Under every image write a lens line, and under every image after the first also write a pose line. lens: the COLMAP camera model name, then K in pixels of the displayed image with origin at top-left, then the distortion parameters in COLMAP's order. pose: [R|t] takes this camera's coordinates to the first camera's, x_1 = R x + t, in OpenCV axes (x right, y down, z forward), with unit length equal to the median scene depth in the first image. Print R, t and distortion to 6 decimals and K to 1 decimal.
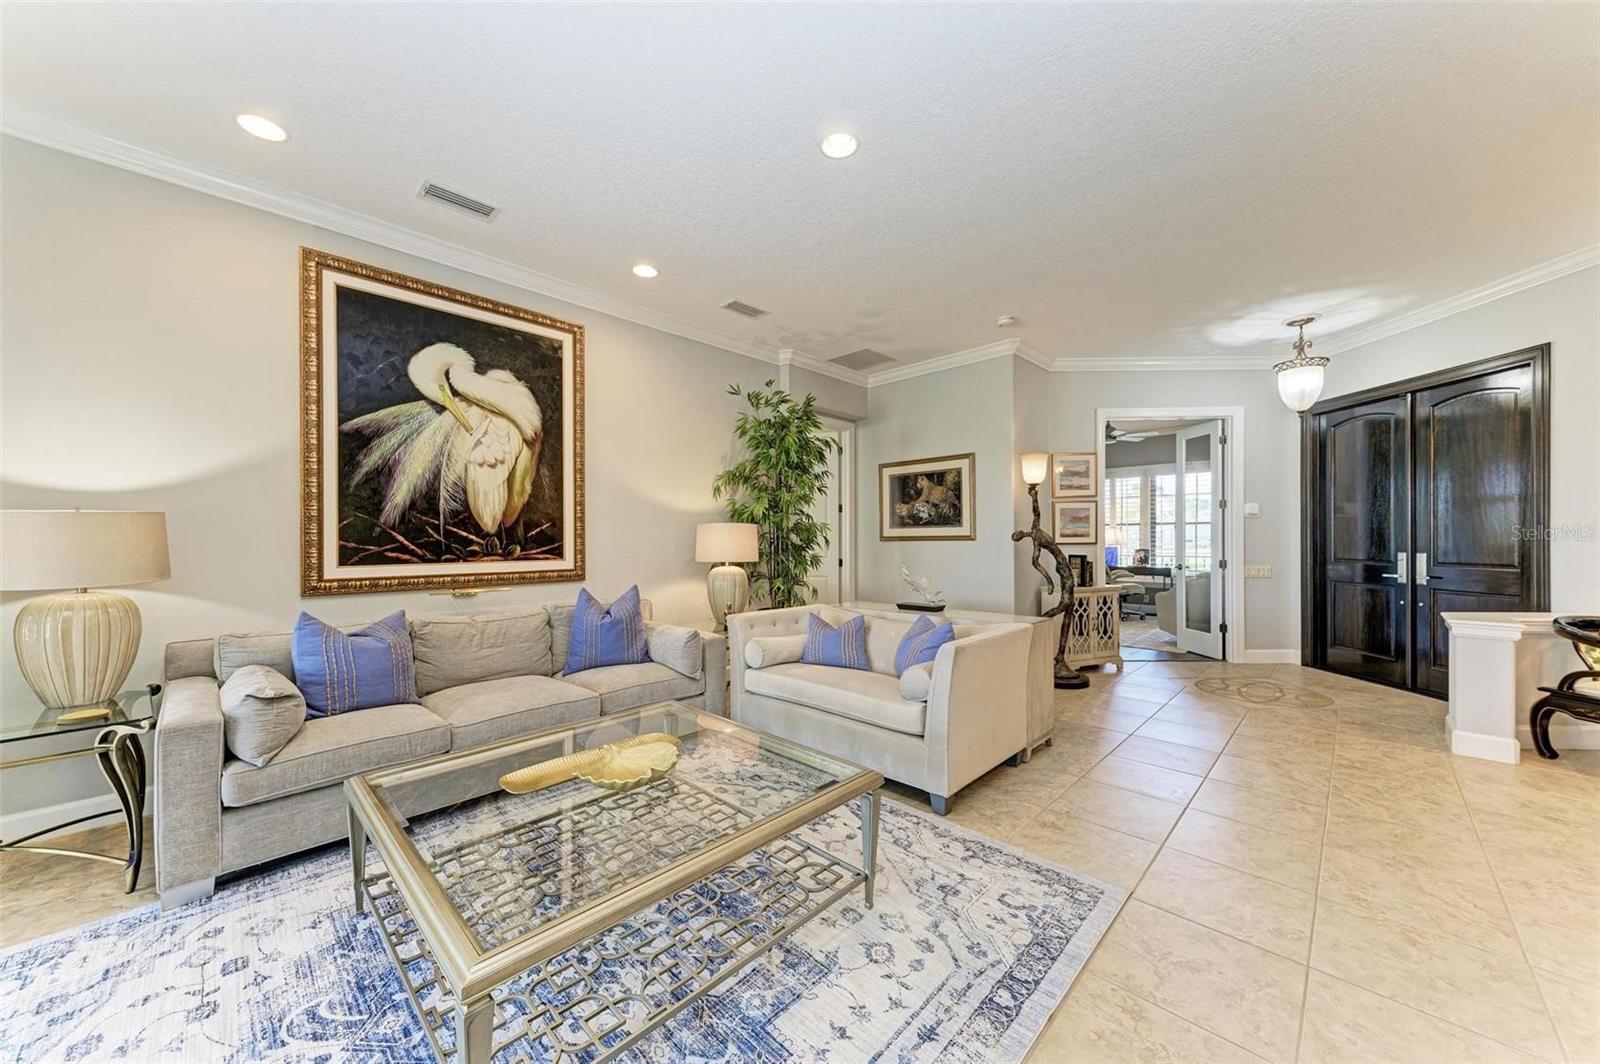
lens RADIAL K [[567.5, 0, 774.5], [0, 567.5, 540.0], [0, 0, 1]] dist [0.001625, -0.000444]
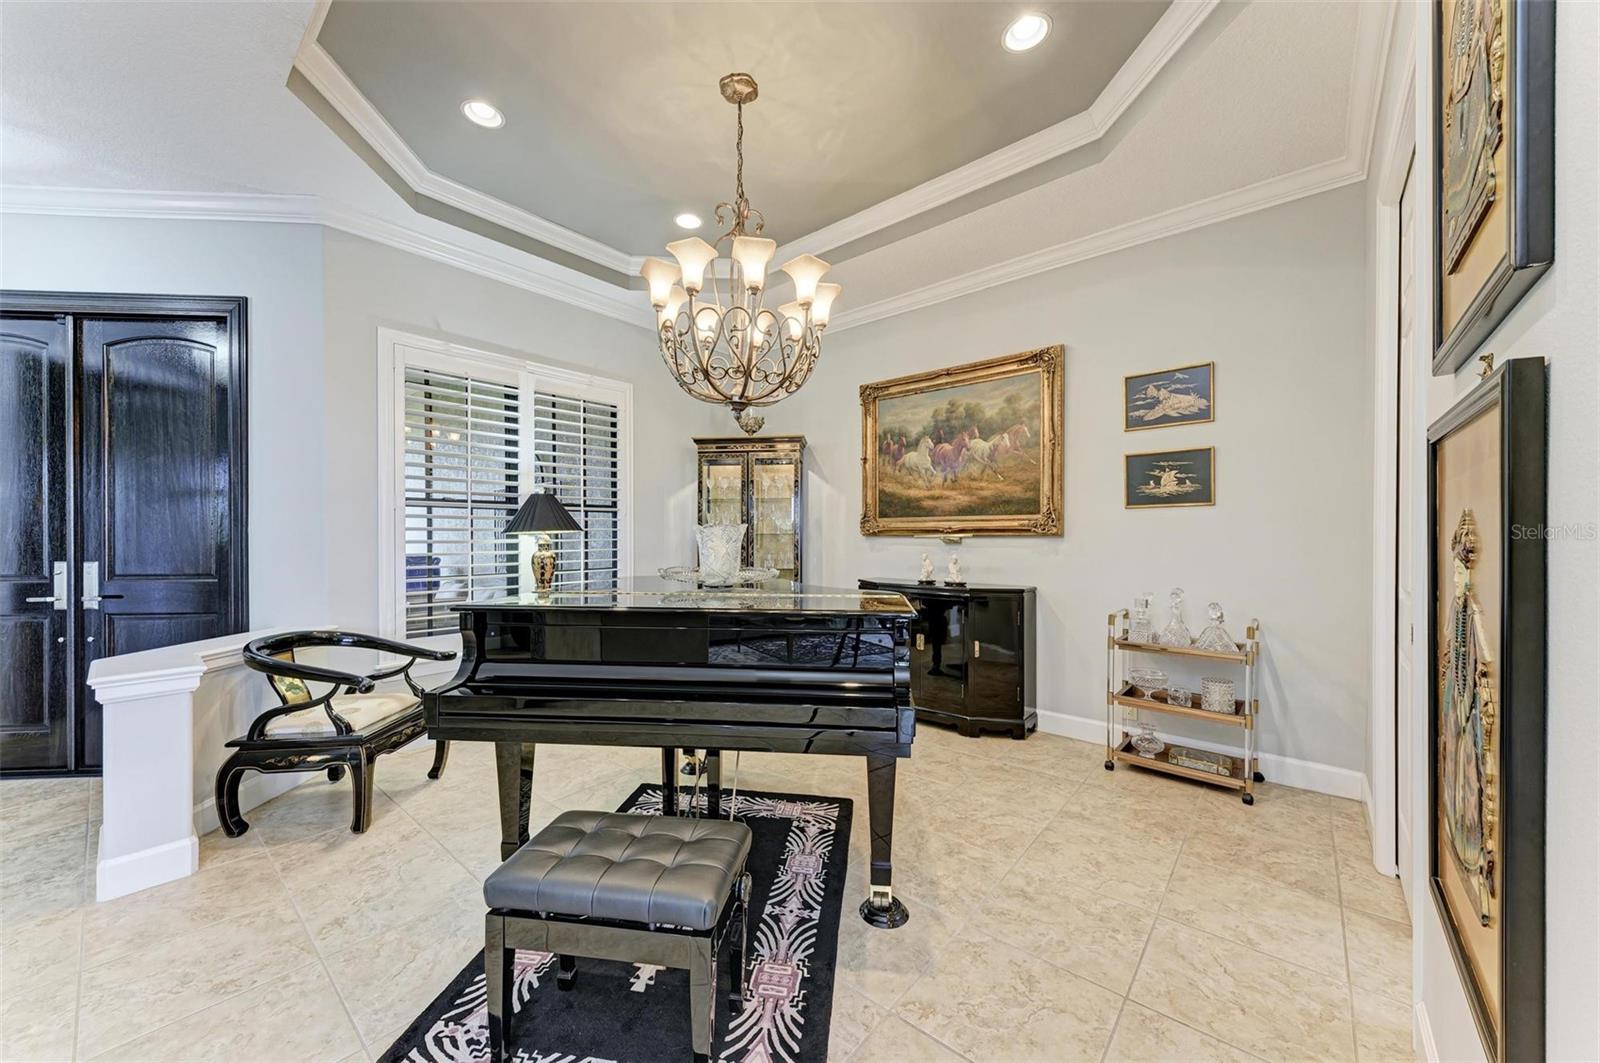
lens RADIAL K [[577.4, 0, 816.4], [0, 577.4, 535.4], [0, 0, 1]] dist [0.008257, -0.000018]
pose [[-0.105492, 0.002087, 0.994418, 0.453193], [0.005302, 0.999985, -0.001536, -0.002995], [-0.994406, 0.005110, -0.105501, 0.281755]]
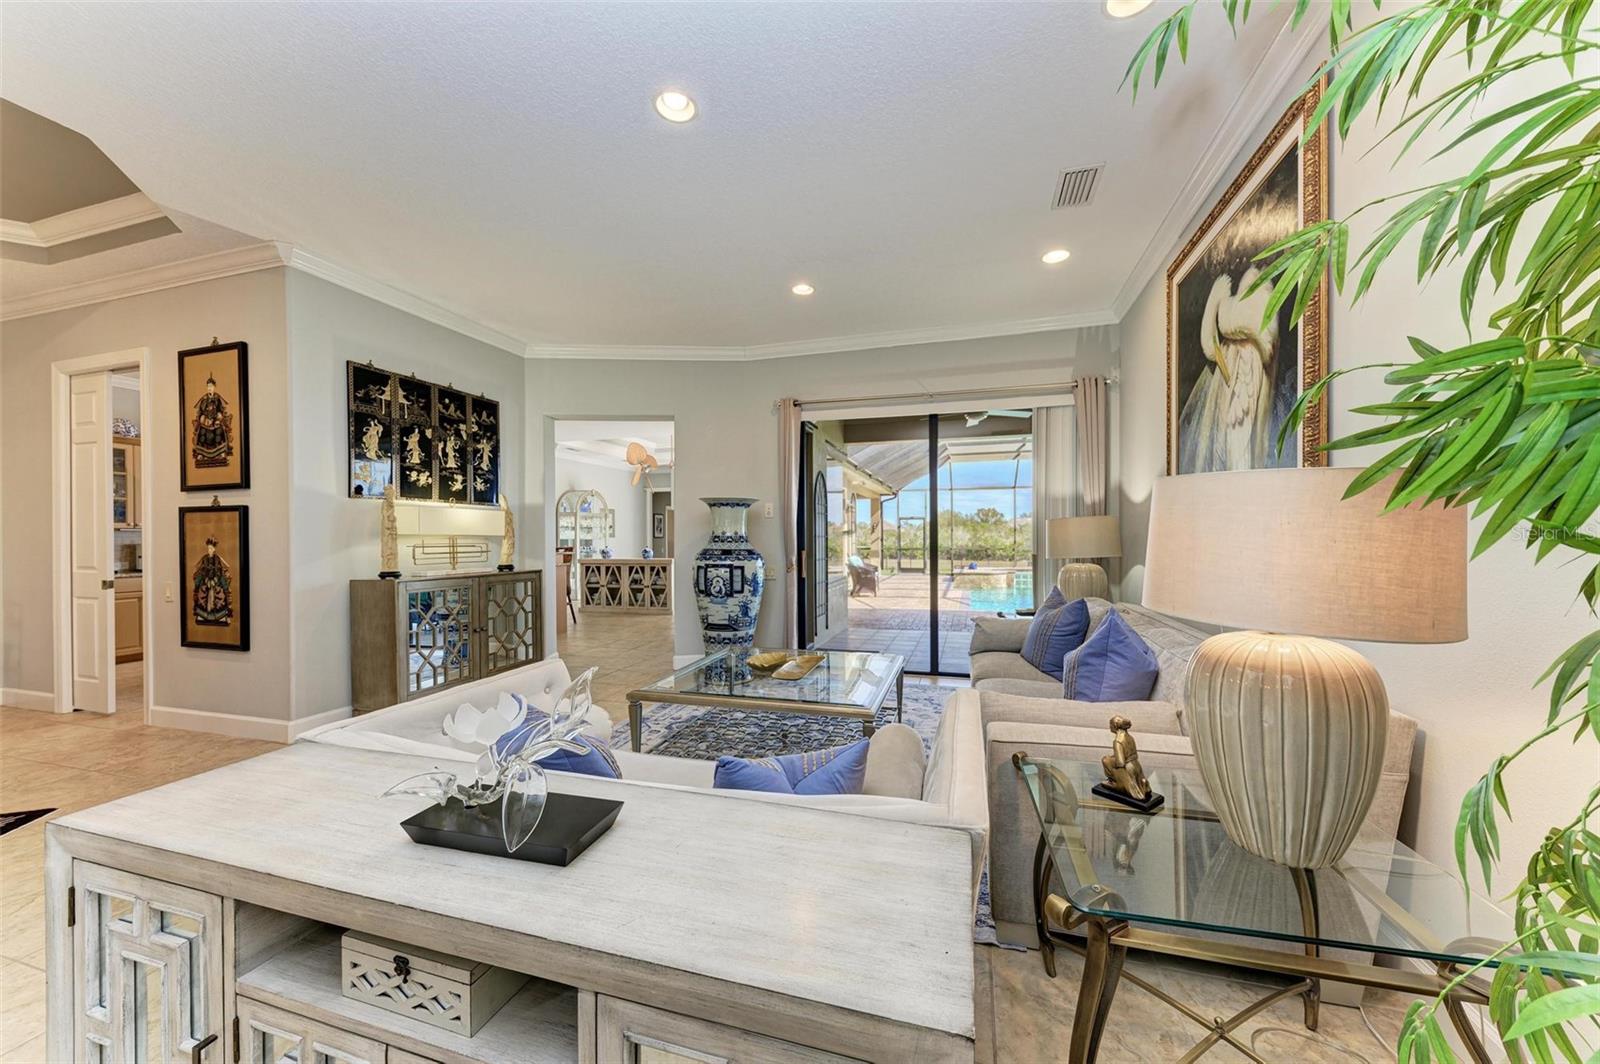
lens RADIAL K [[560.6, 0, 792.5], [0, 560.6, 539.0], [0, 0, 1]] dist [0.000725, -0.000074]
pose [[-0.877350, 0.013068, -0.479673, 0.287495], [0.008551, 0.999896, 0.011600, -0.005268], [0.479775, 0.006075, -0.877371, 1.334112]]
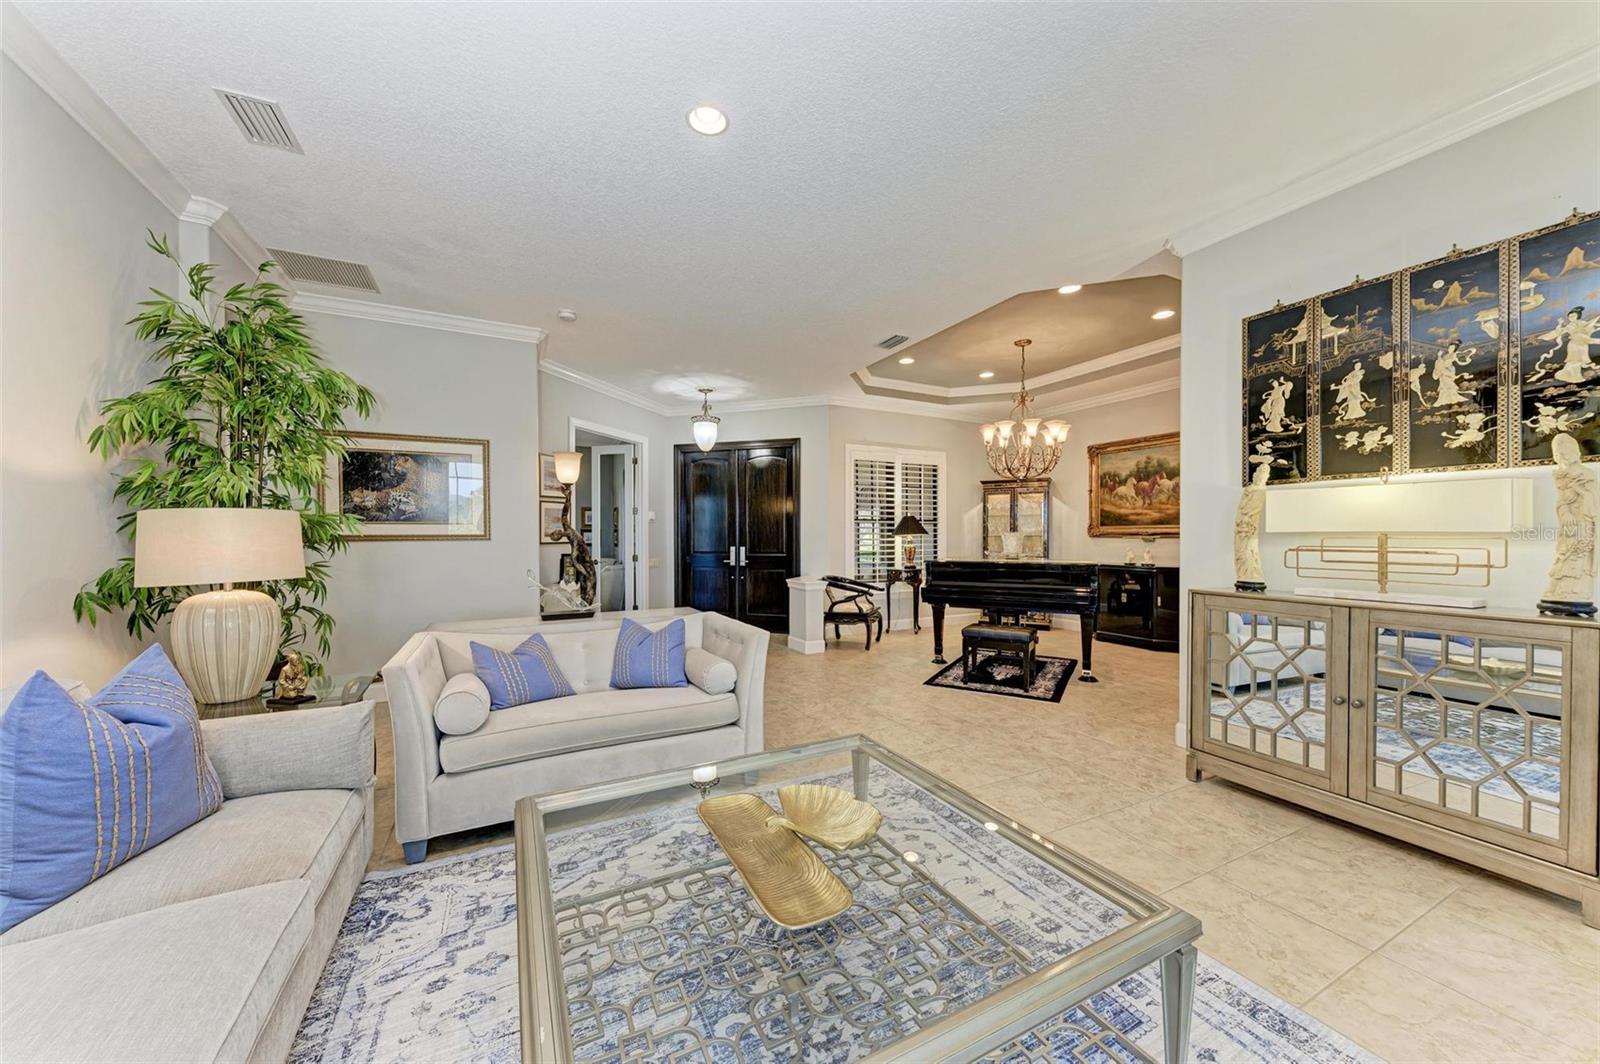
lens RADIAL K [[581.5, 0, 809.9], [0, 581.5, 536.1], [0, 0, 1]] dist [0.042604, -0.000062]
pose [[0.289184, 0.004113, 0.957265, -0.551467], [0.003159, 0.999981, -0.005251, 0.000564], [-0.957268, 0.004543, 0.289166, 0.392788]]
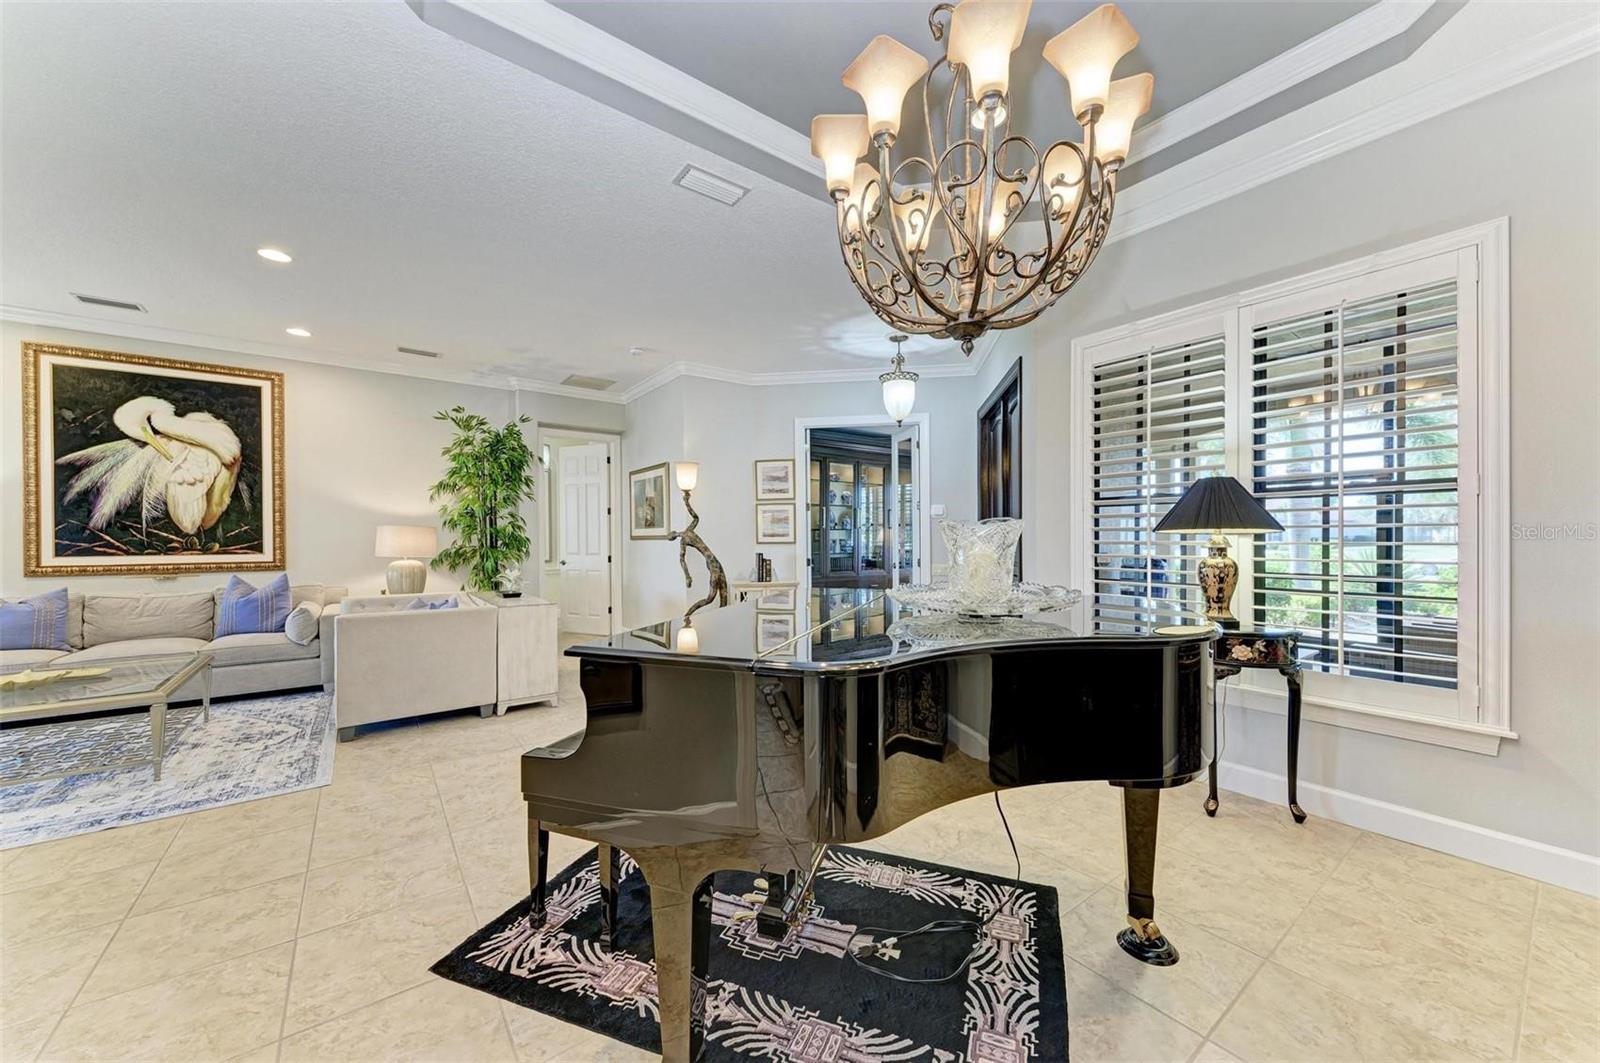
lens RADIAL K [[577.3, 0, 768.6], [0, 577.3, 537.7], [0, 0, 1]] dist [0.000056, -0.000298]
pose [[0.988918, 0.002034, -0.148452, 1.072067], [-0.001811, 0.999997, 0.001639, -0.007870], [0.148455, -0.001352, 0.988918, -0.156571]]
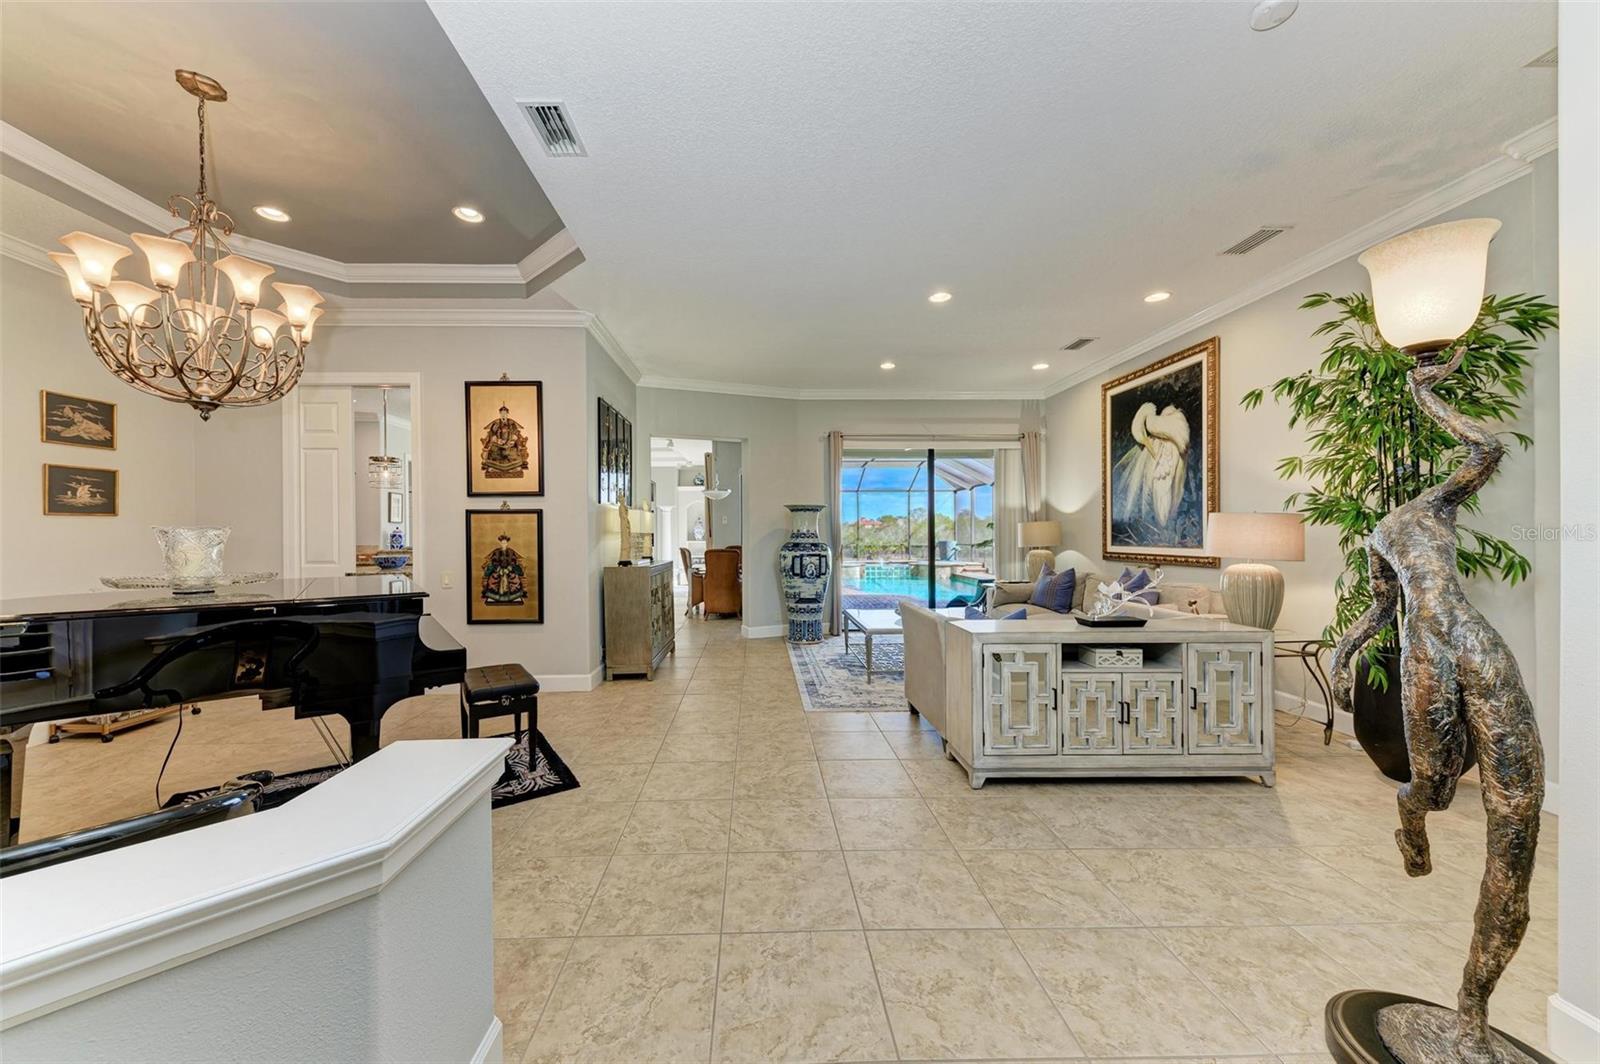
lens RADIAL K [[577.3, 0, 768.6], [0, 577.3, 538.2], [0, 0, 1]] dist [0.000056, -0.000298]
pose [[-0.679576, 0.015600, -0.733439, 1.207655], [0.007175, 0.999867, 0.014619, -0.010785], [0.733570, 0.004673, -0.679598, 1.257852]]
